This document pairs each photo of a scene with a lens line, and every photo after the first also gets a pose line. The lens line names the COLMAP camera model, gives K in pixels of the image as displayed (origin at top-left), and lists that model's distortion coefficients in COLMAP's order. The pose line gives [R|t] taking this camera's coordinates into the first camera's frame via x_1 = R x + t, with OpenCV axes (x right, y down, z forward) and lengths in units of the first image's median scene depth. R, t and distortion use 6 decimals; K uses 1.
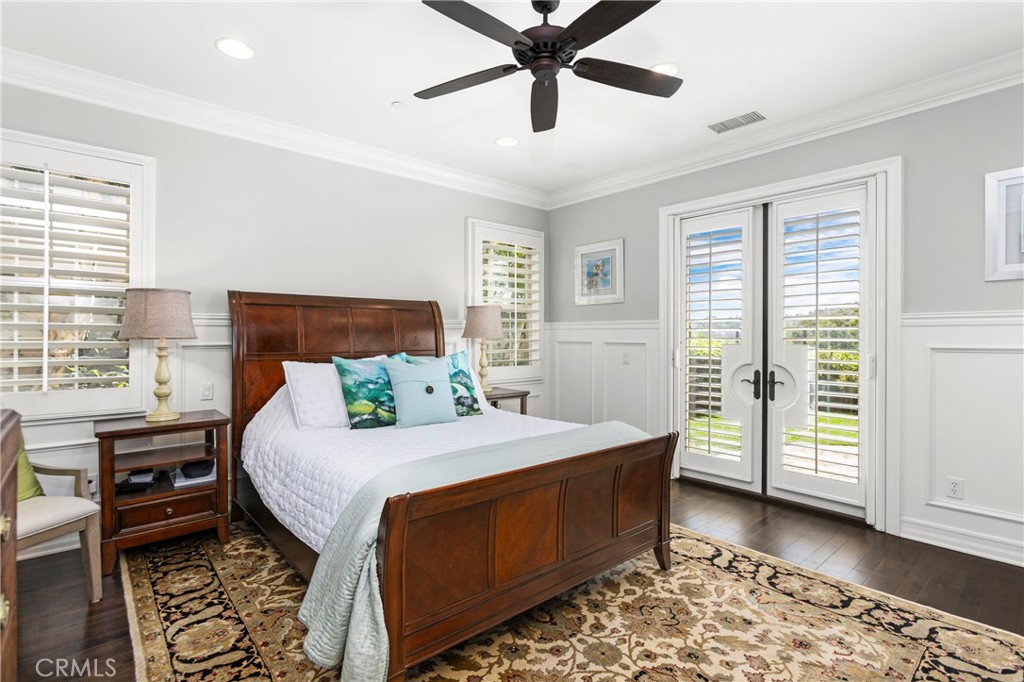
lens RADIAL K [[477.6, 0, 505.4], [0, 477.6, 338.5], [0, 0, 1]] dist [-0.003132, -0.000356]
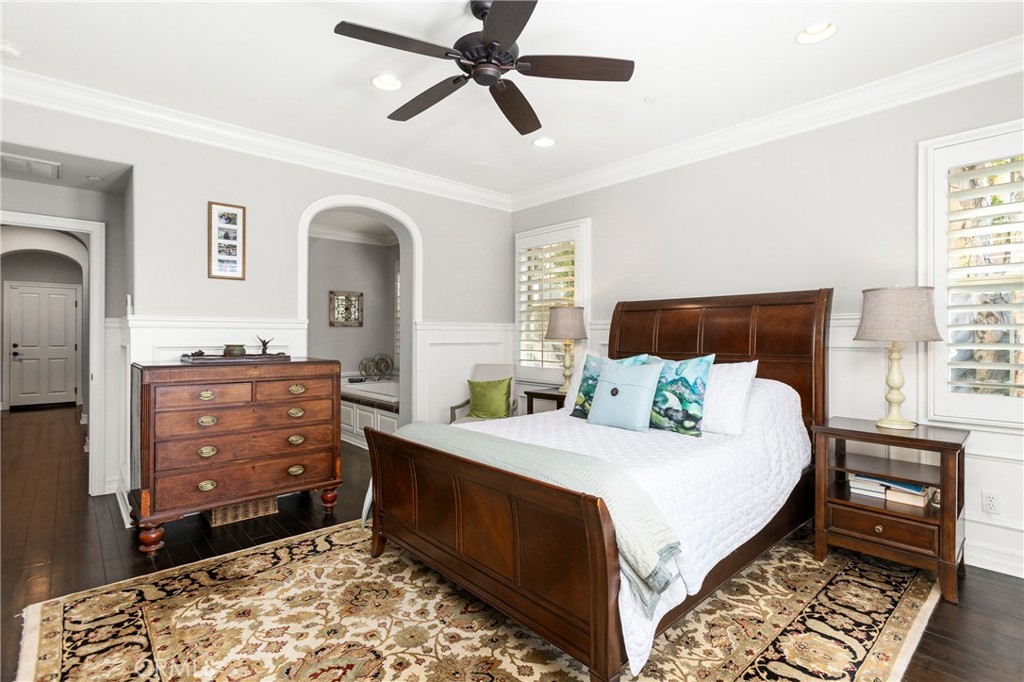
lens RADIAL K [[477.6, 0, 505.4], [0, 477.6, 338.5], [0, 0, 1]] dist [-0.003132, -0.000356]
pose [[0.038979, -0.005957, -0.999222, 1.005125], [-0.003390, 0.999976, -0.006094, 0.006626], [0.999234, 0.003625, 0.038957, 0.921378]]
